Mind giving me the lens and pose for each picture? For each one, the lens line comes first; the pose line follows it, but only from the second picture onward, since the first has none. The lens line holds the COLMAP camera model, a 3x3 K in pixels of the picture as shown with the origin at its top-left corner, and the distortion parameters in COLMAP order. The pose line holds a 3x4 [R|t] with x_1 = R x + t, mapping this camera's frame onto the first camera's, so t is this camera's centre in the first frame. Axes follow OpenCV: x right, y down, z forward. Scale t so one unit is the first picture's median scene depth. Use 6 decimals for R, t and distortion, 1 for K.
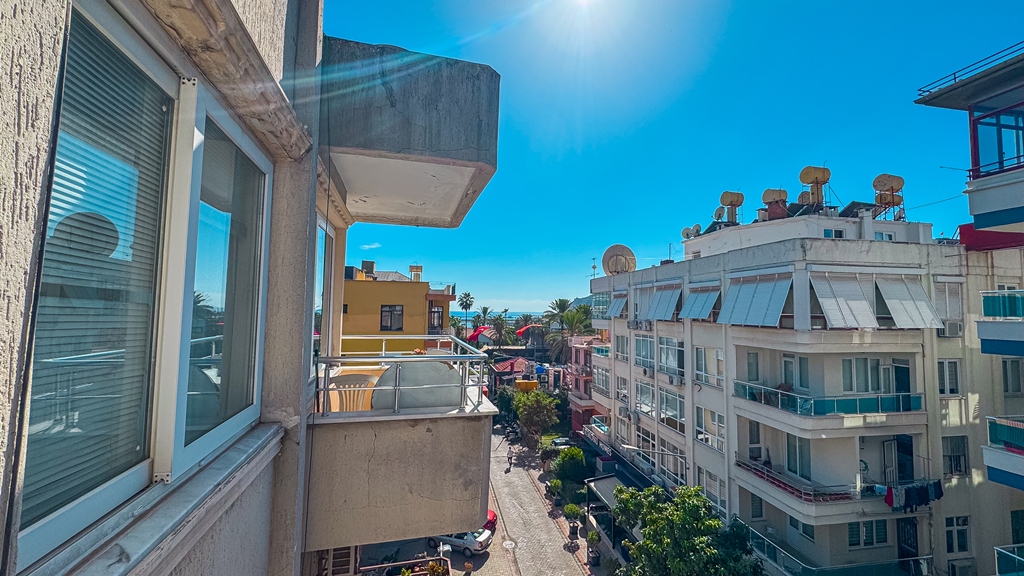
lens RADIAL K [[412.4, 0, 506.9], [0, 412.4, 285.9], [0, 0, 1]] dist [-0.001674, -0.000194]
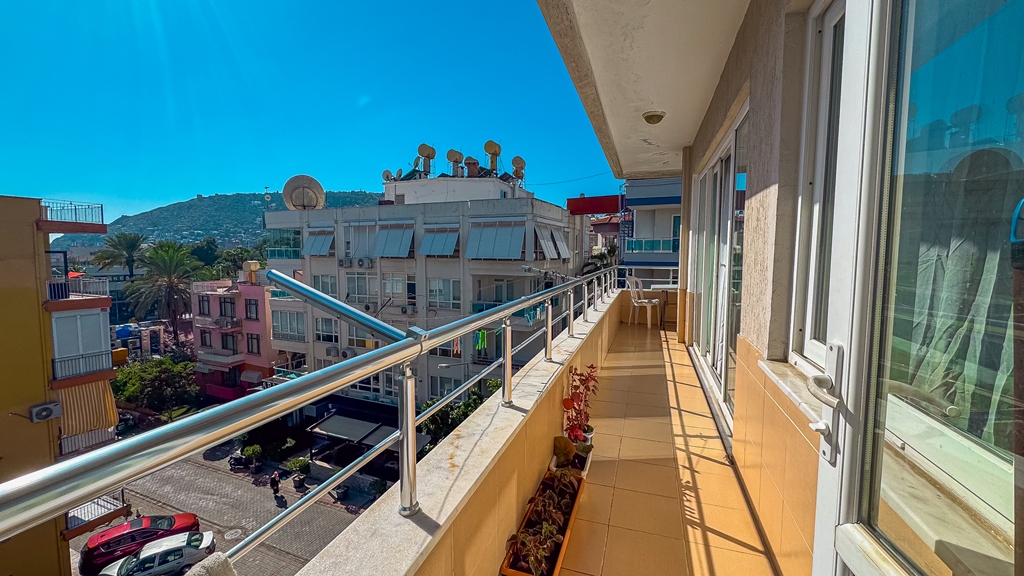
lens RADIAL K [[412.4, 0, 513.7], [0, 412.4, 287.2], [0, 0, 1]] dist [-0.001674, -0.000194]
pose [[0.545197, -0.078782, 0.834598, -0.286047], [-0.046722, 0.991171, 0.124083, 0.009938], [-0.837005, -0.106644, 0.536703, 0.121854]]
